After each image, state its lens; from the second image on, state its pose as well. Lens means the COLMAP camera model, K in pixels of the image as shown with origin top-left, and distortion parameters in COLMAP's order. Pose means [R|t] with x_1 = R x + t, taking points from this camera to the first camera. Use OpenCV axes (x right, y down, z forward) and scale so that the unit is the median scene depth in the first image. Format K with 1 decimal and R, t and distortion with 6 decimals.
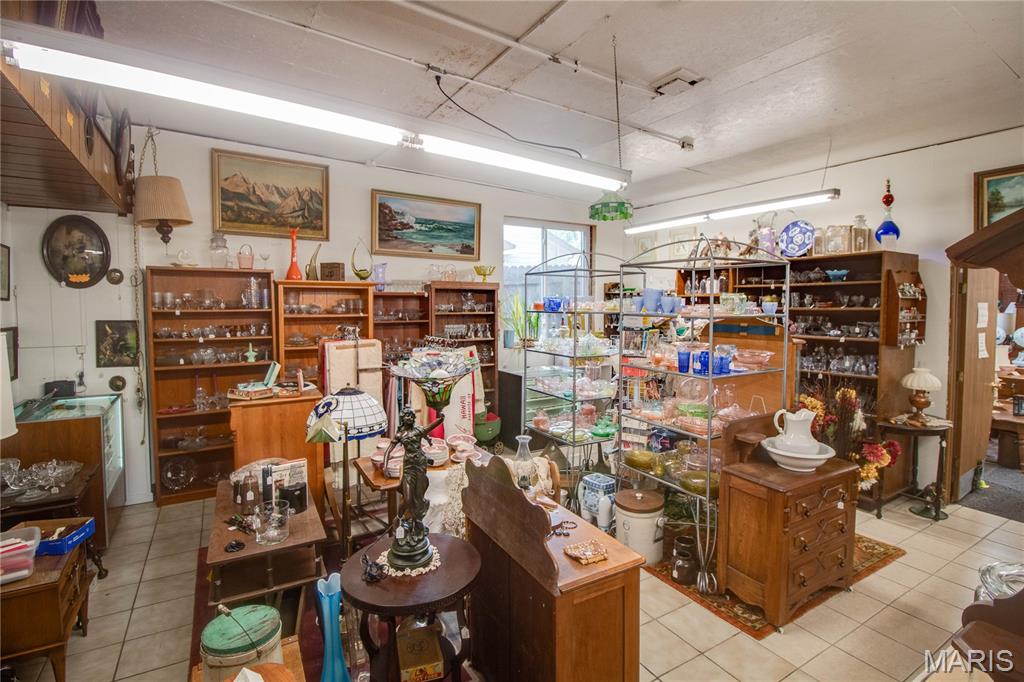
lens RADIAL K [[496.6, 0, 519.9], [0, 496.6, 341.4], [0, 0, 1]] dist [-0.013525, -0.005826]
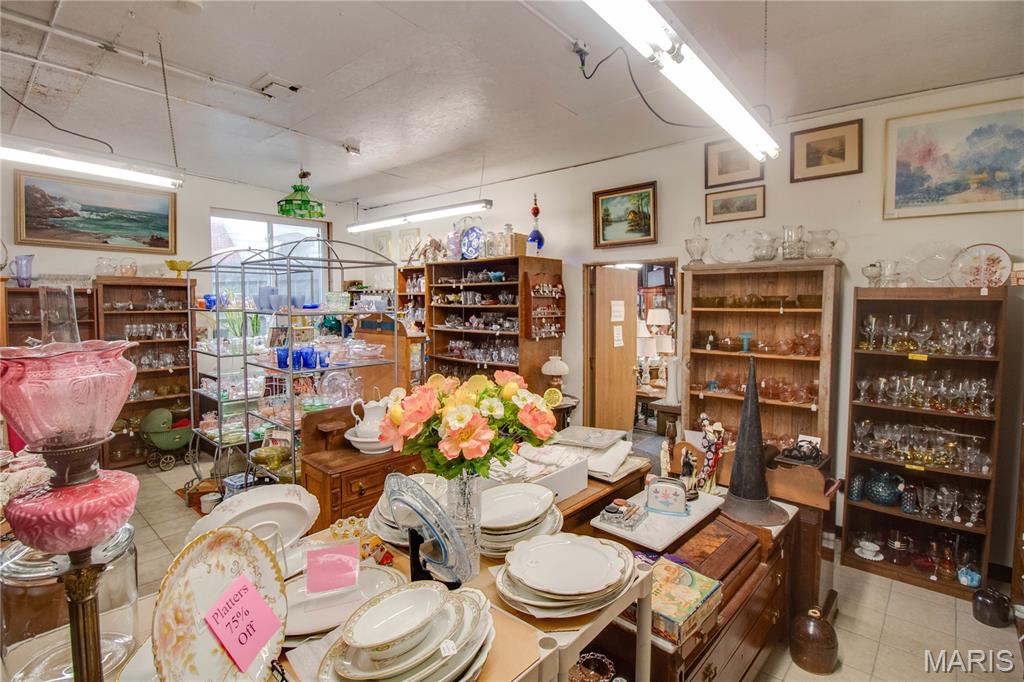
lens RADIAL K [[496.6, 0, 514.8], [0, 496.6, 338.8], [0, 0, 1]] dist [-0.013525, -0.005826]
pose [[0.951019, -0.021069, 0.308413, 0.295193], [0.021162, 0.999771, 0.003042, 0.005493], [-0.308407, 0.003634, 0.951248, -0.081817]]
